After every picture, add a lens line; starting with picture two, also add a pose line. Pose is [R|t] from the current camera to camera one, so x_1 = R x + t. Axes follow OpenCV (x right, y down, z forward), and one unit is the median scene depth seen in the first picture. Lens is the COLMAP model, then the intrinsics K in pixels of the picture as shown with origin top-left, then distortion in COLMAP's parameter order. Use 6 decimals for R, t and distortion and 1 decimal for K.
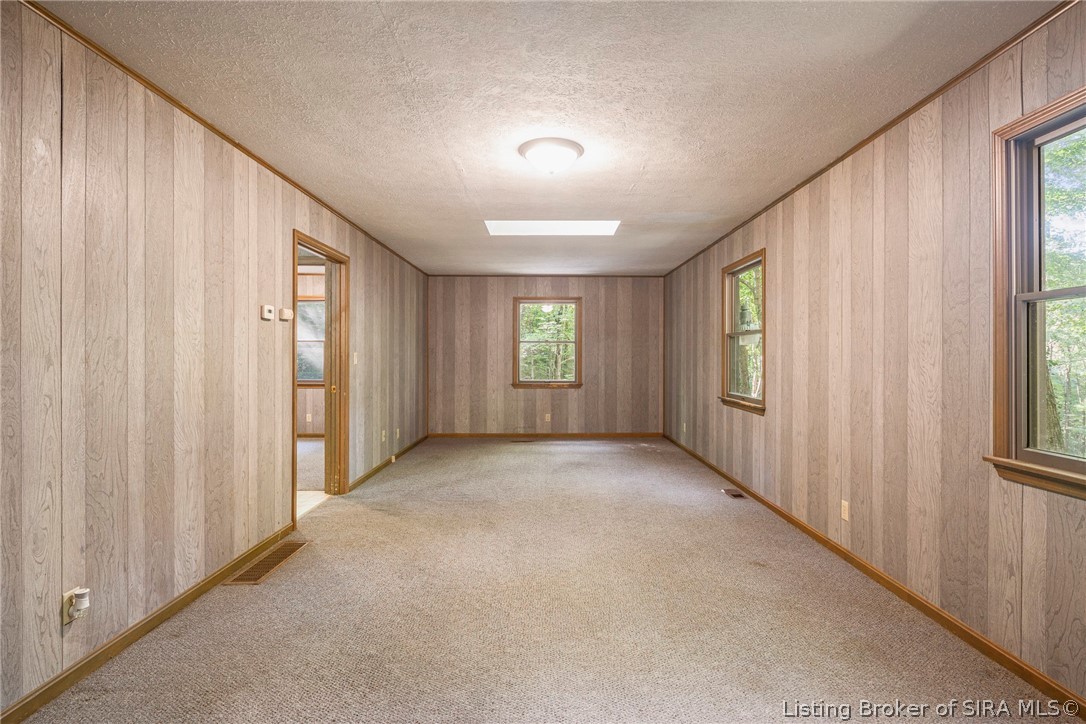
lens RADIAL K [[531.3, 0, 541.1], [0, 531.3, 358.7], [0, 0, 1]] dist [0.000540, -0.005110]
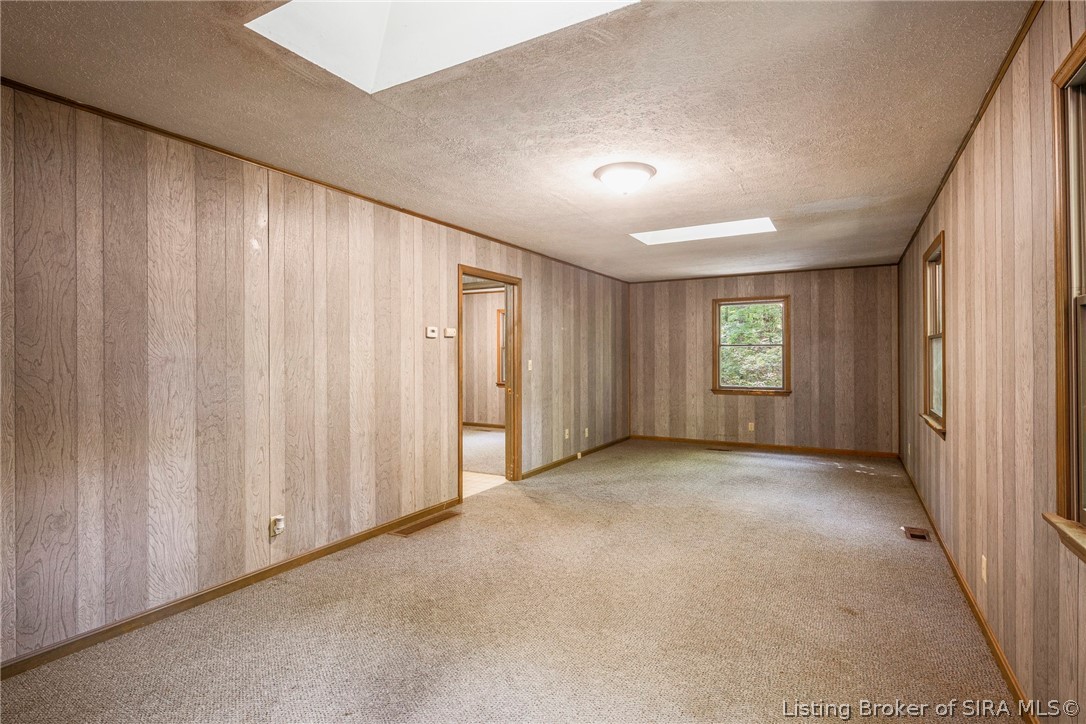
lens RADIAL K [[531.3, 0, 527.6], [0, 531.3, 357.9], [0, 0, 1]] dist [0.000540, -0.005110]
pose [[0.864988, -0.003329, -0.501781, 0.366843], [0.002717, 0.999994, -0.001949, -0.022687], [0.501785, 0.000322, 0.864993, -0.006560]]
